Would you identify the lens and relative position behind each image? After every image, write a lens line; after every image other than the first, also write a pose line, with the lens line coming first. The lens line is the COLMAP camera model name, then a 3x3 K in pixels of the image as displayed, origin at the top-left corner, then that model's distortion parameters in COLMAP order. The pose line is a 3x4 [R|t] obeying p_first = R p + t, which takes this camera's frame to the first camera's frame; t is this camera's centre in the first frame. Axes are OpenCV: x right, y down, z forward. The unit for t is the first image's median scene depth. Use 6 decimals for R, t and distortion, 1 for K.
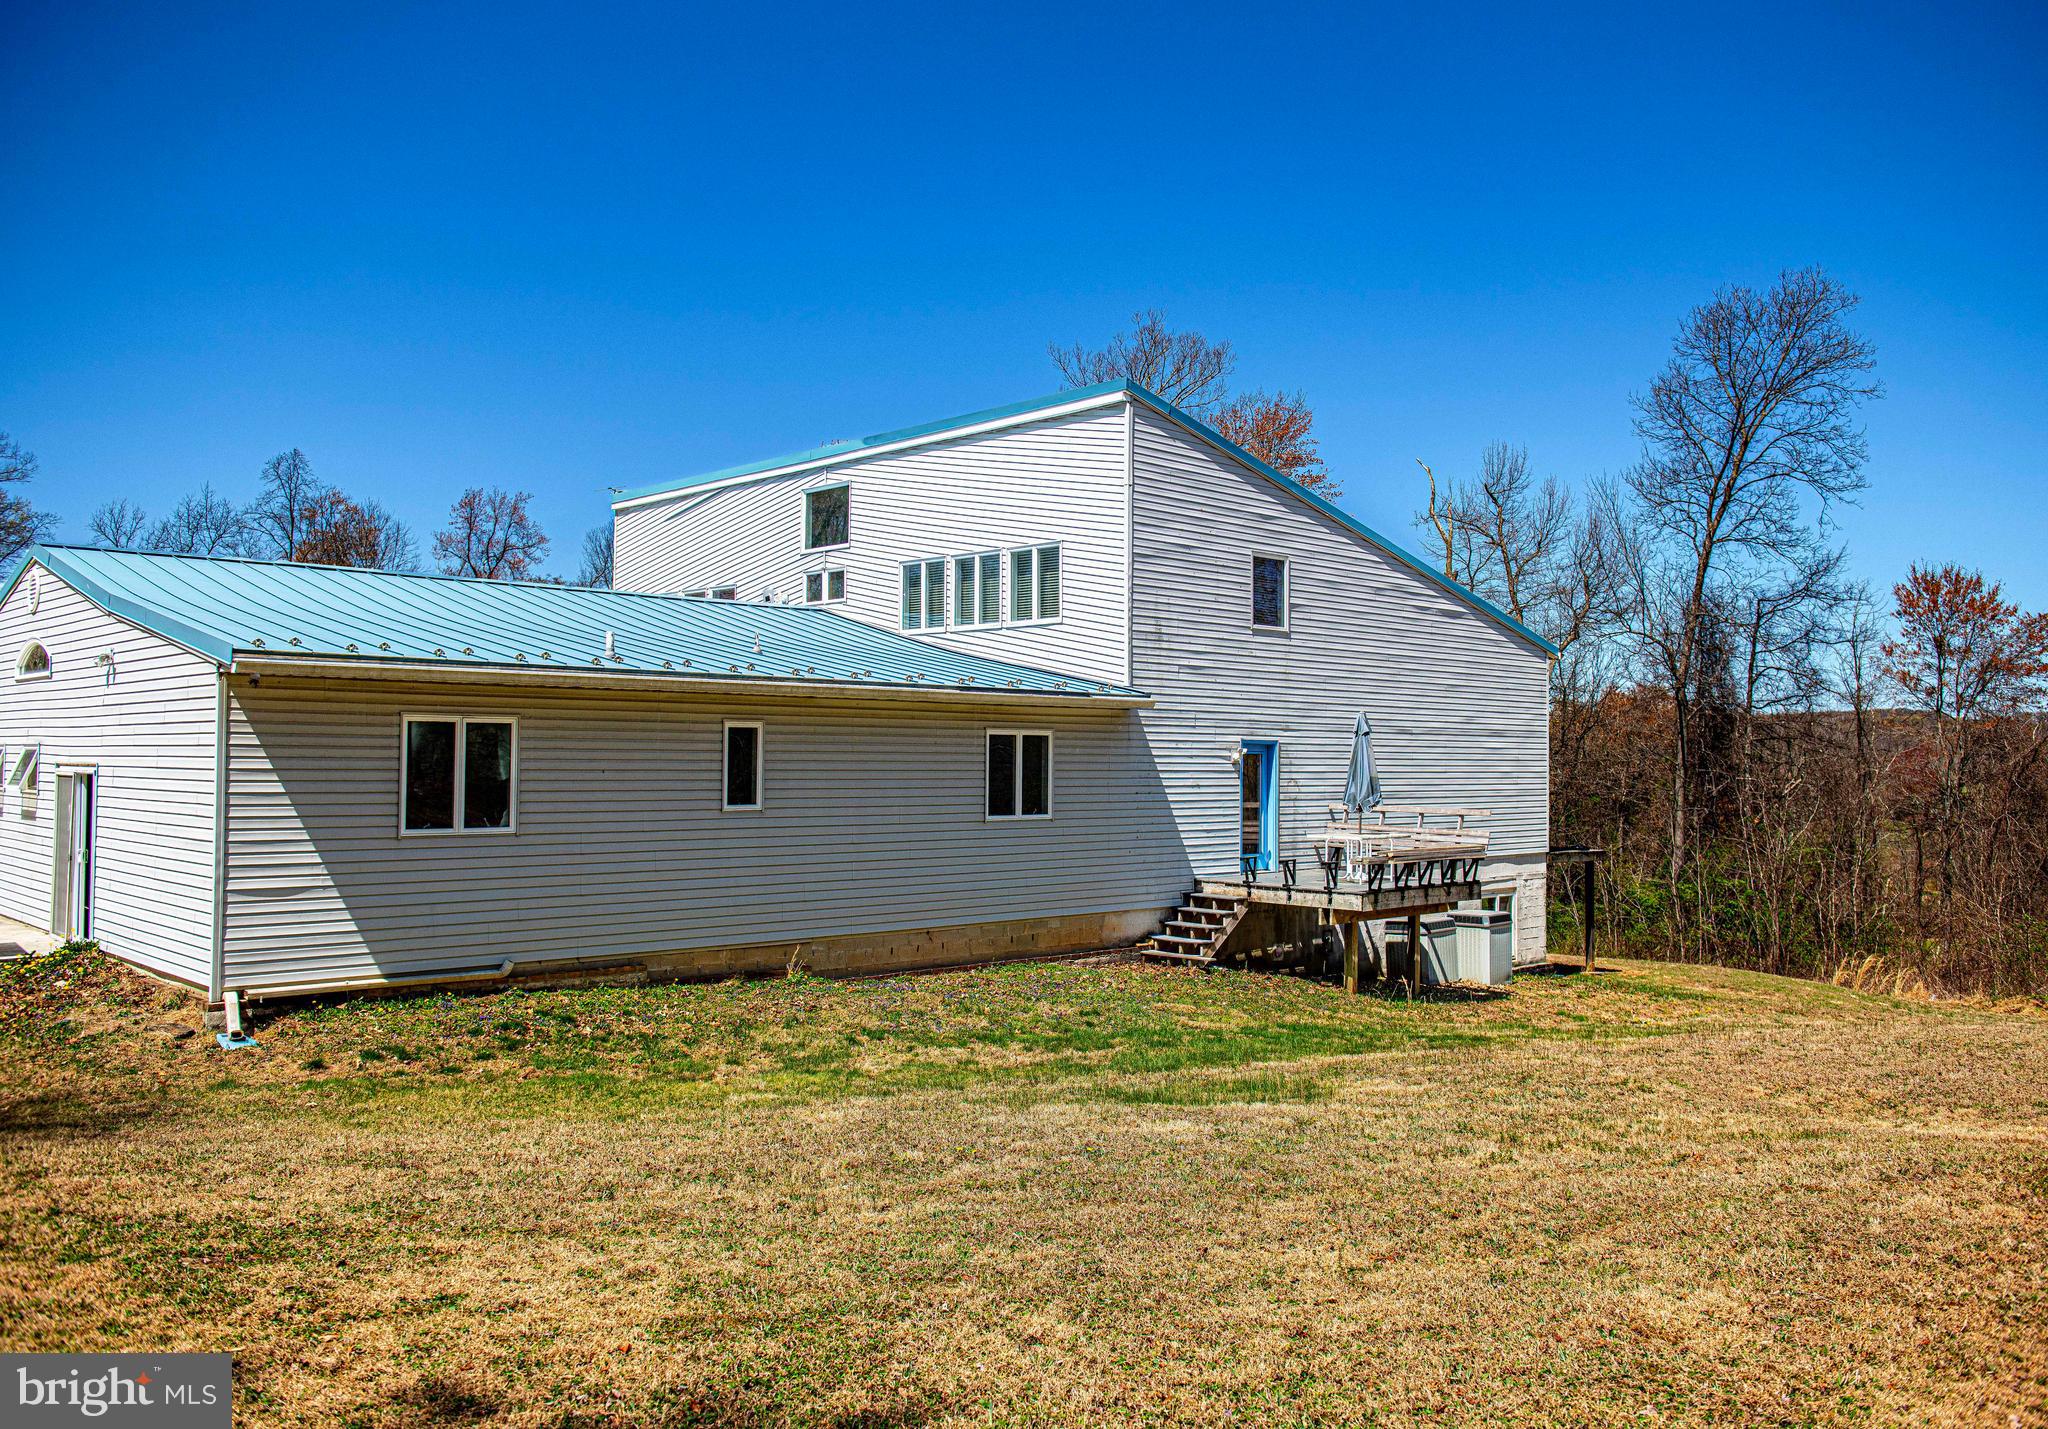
lens RADIAL K [[1614.2, 0, 1069.4], [0, 1614.2, 716.7], [0, 0, 1]] dist [-0.023966, 0.000728]
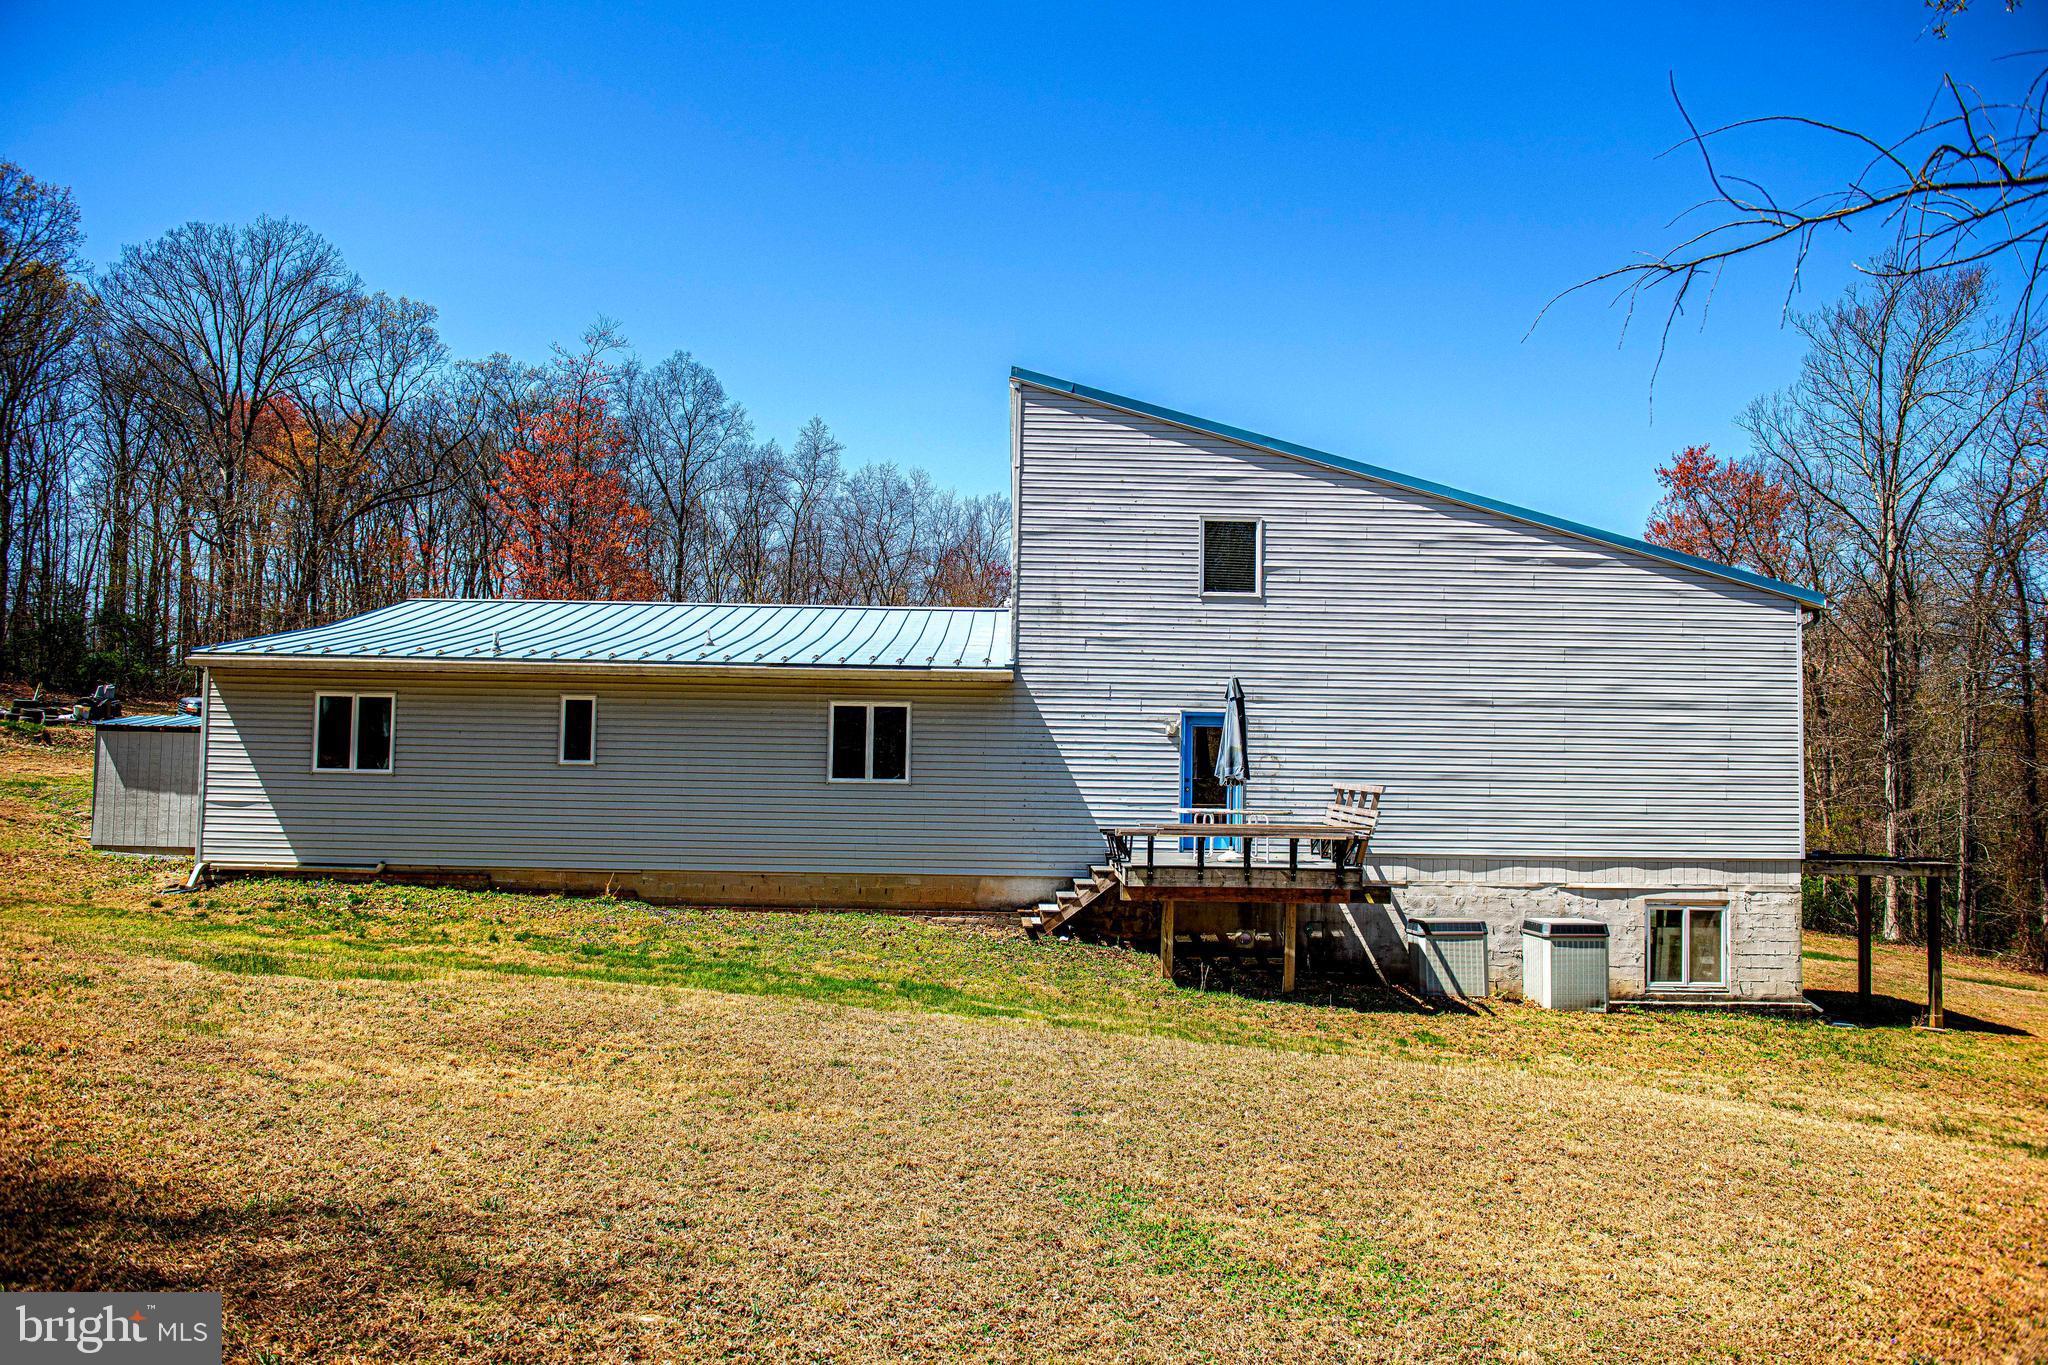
lens RADIAL K [[1550.3, 0, 1022.5], [0, 1550.3, 669.9], [0, 0, 1]] dist [-0.043424, -0.001803]
pose [[0.720100, -0.036457, -0.692912, 0.717056], [0.006745, 0.998939, -0.045549, 0.032426], [0.693837, 0.028127, 0.719582, 0.279768]]
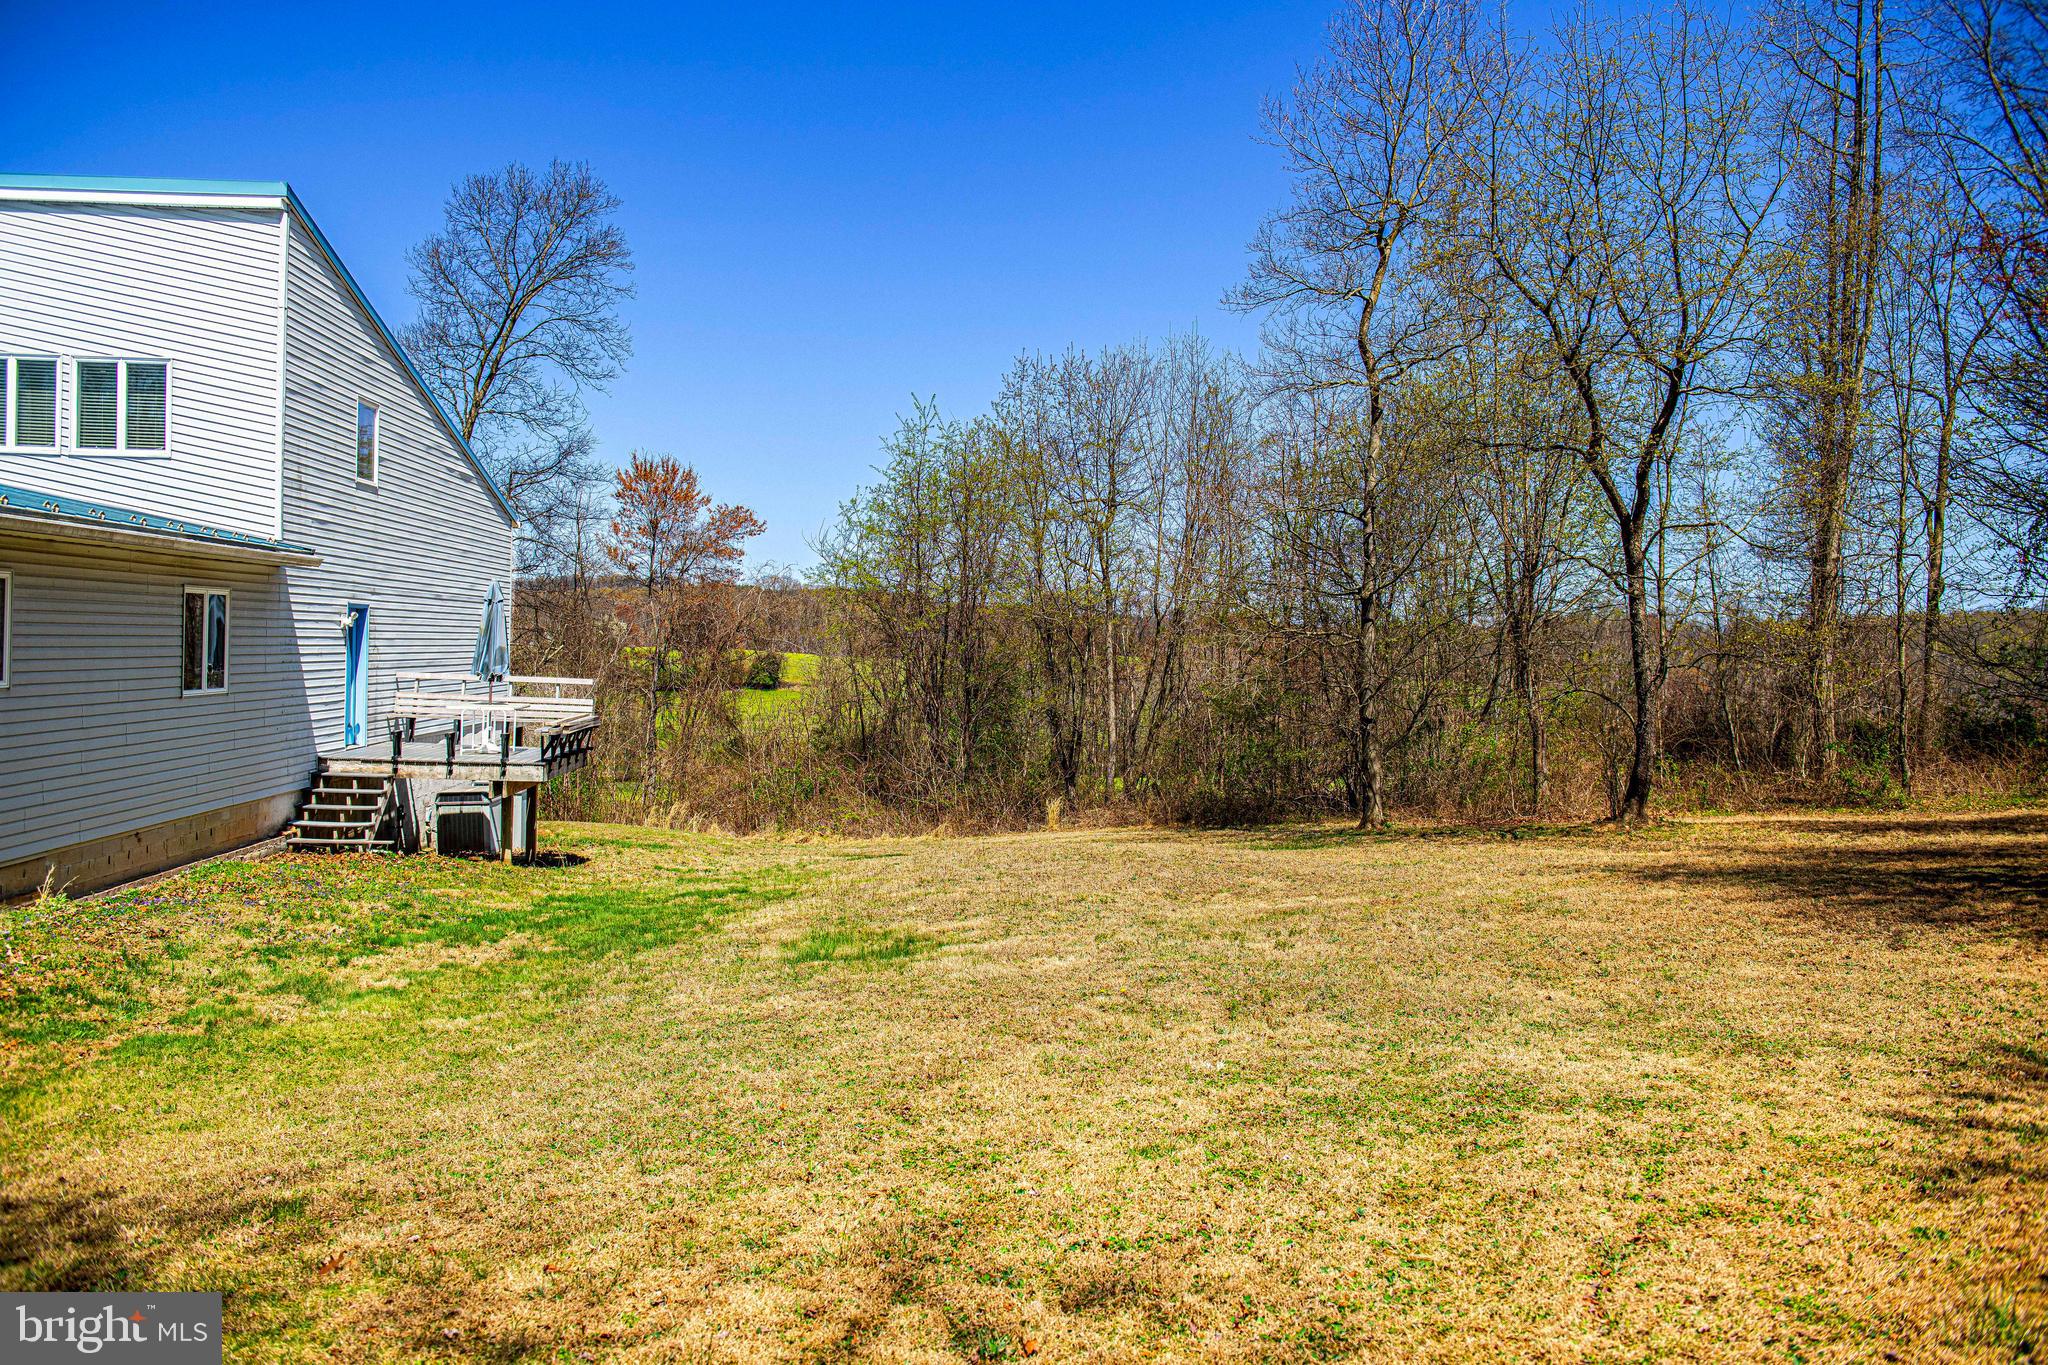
lens RADIAL K [[1650.2, 0, 1020.5], [0, 1650.2, 683.2], [0, 0, 1]] dist [-0.009889, -0.005003]
pose [[0.651310, -0.006240, 0.758786, -0.371621], [-0.044664, 0.997917, 0.046543, -0.001050], [-0.757496, -0.064204, 0.649675, 0.108705]]
